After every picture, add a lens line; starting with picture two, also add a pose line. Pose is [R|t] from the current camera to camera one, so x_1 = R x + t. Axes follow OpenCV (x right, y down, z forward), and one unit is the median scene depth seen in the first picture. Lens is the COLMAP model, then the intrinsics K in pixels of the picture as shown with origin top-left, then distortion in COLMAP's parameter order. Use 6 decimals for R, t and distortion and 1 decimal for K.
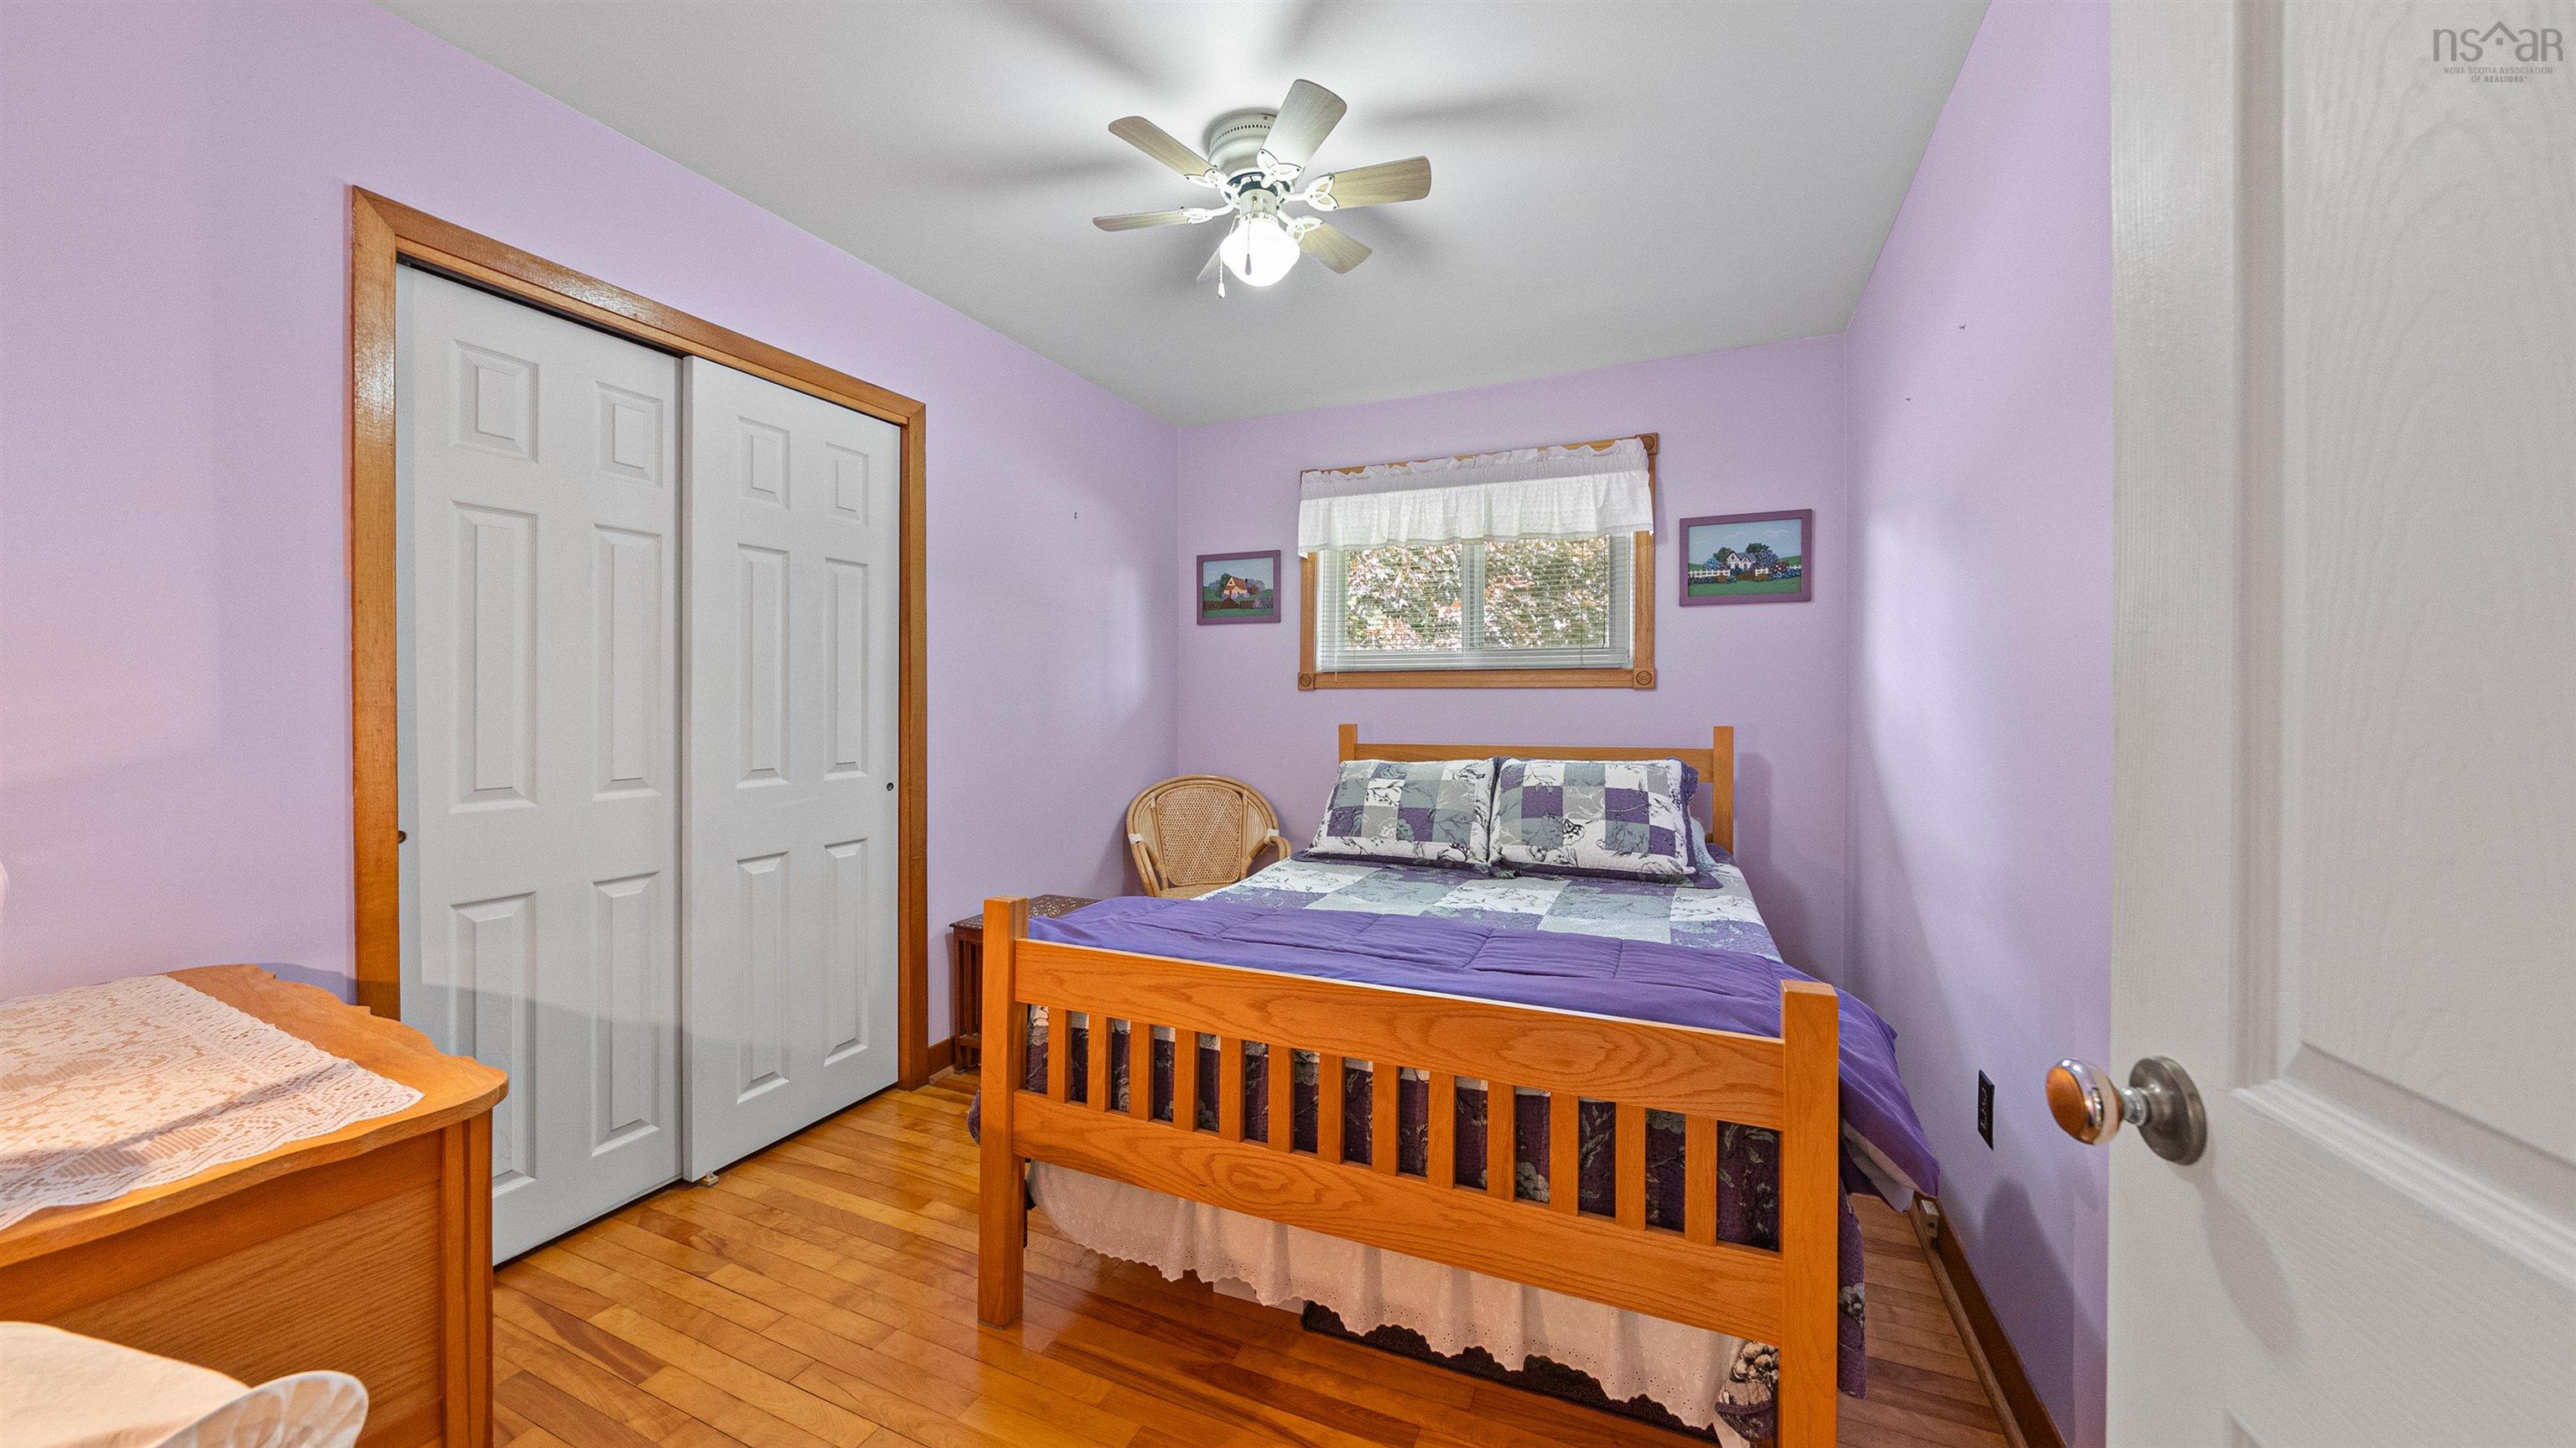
lens RADIAL K [[899.7, 0, 1282.2], [0, 899.7, 711.2], [0, 0, 1]] dist [-0.006977, 0.000095]
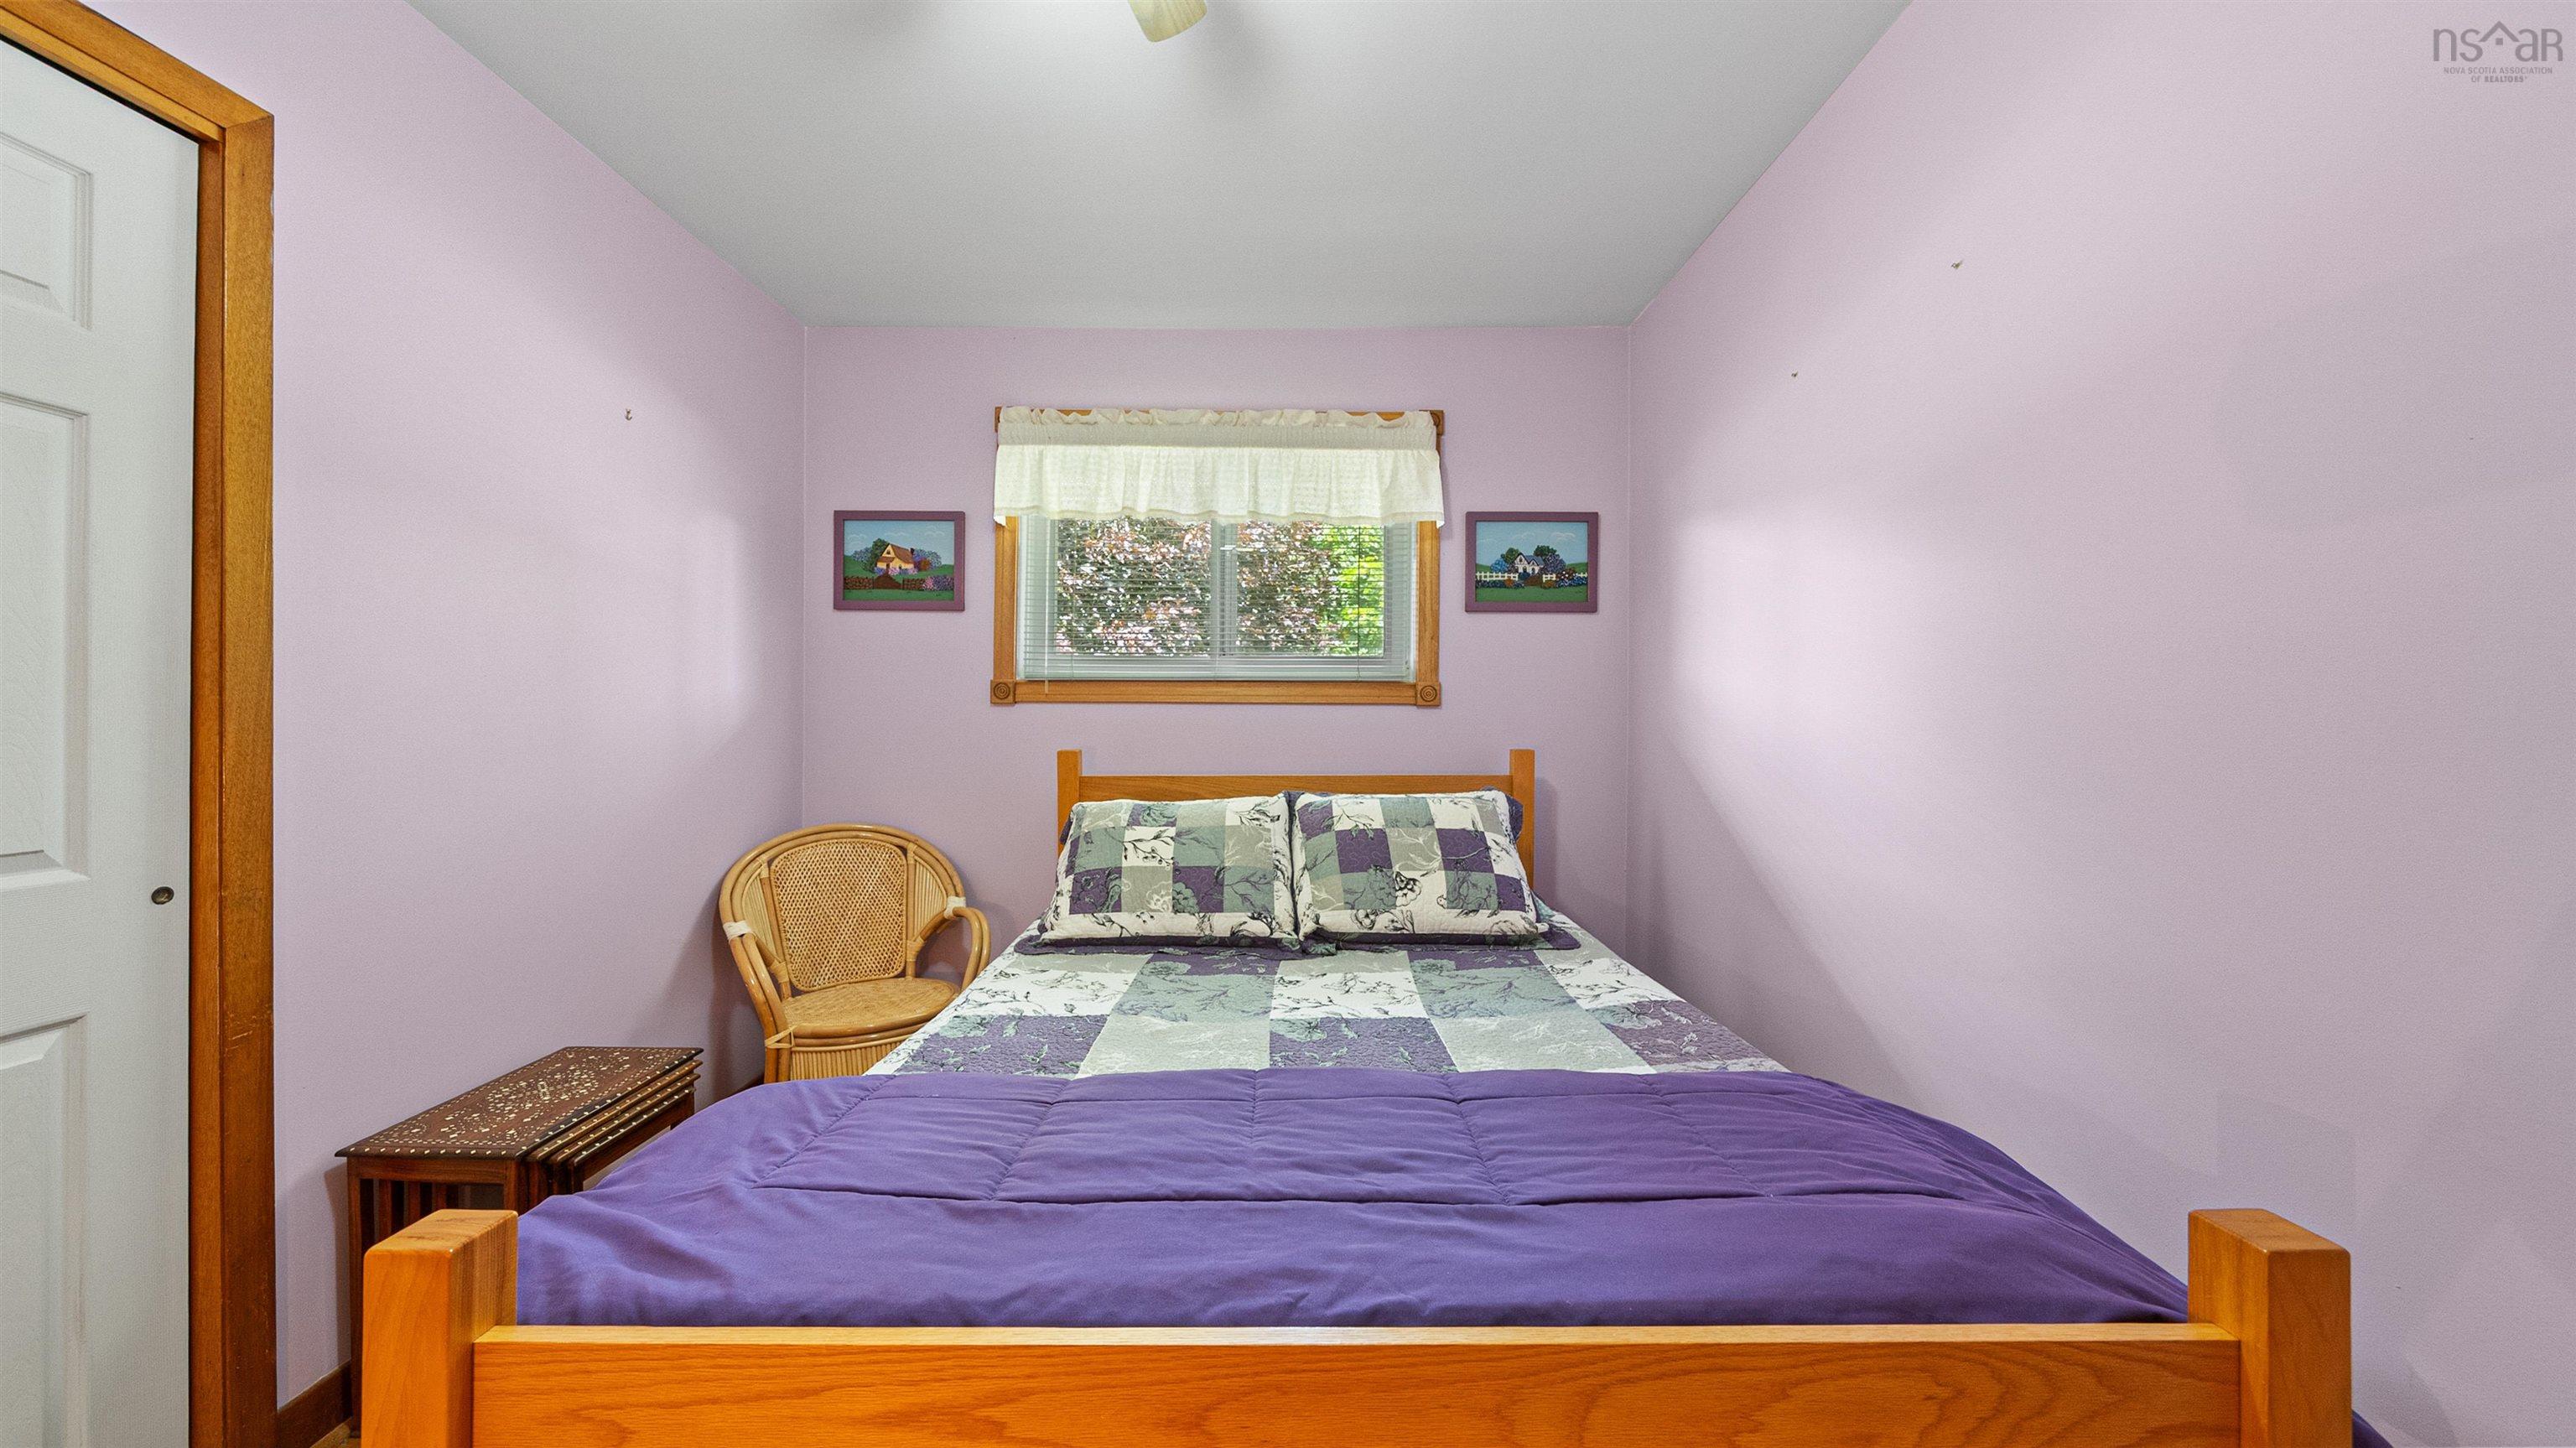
lens RADIAL K [[899.7, 0, 1288.8], [0, 899.7, 725.5], [0, 0, 1]] dist [-0.006977, 0.000095]
pose [[0.912032, 0.001199, 0.410116, -0.075779], [0.001401, 0.999981, -0.006038, -0.001467], [-0.410116, 0.006081, 0.912013, 0.283291]]
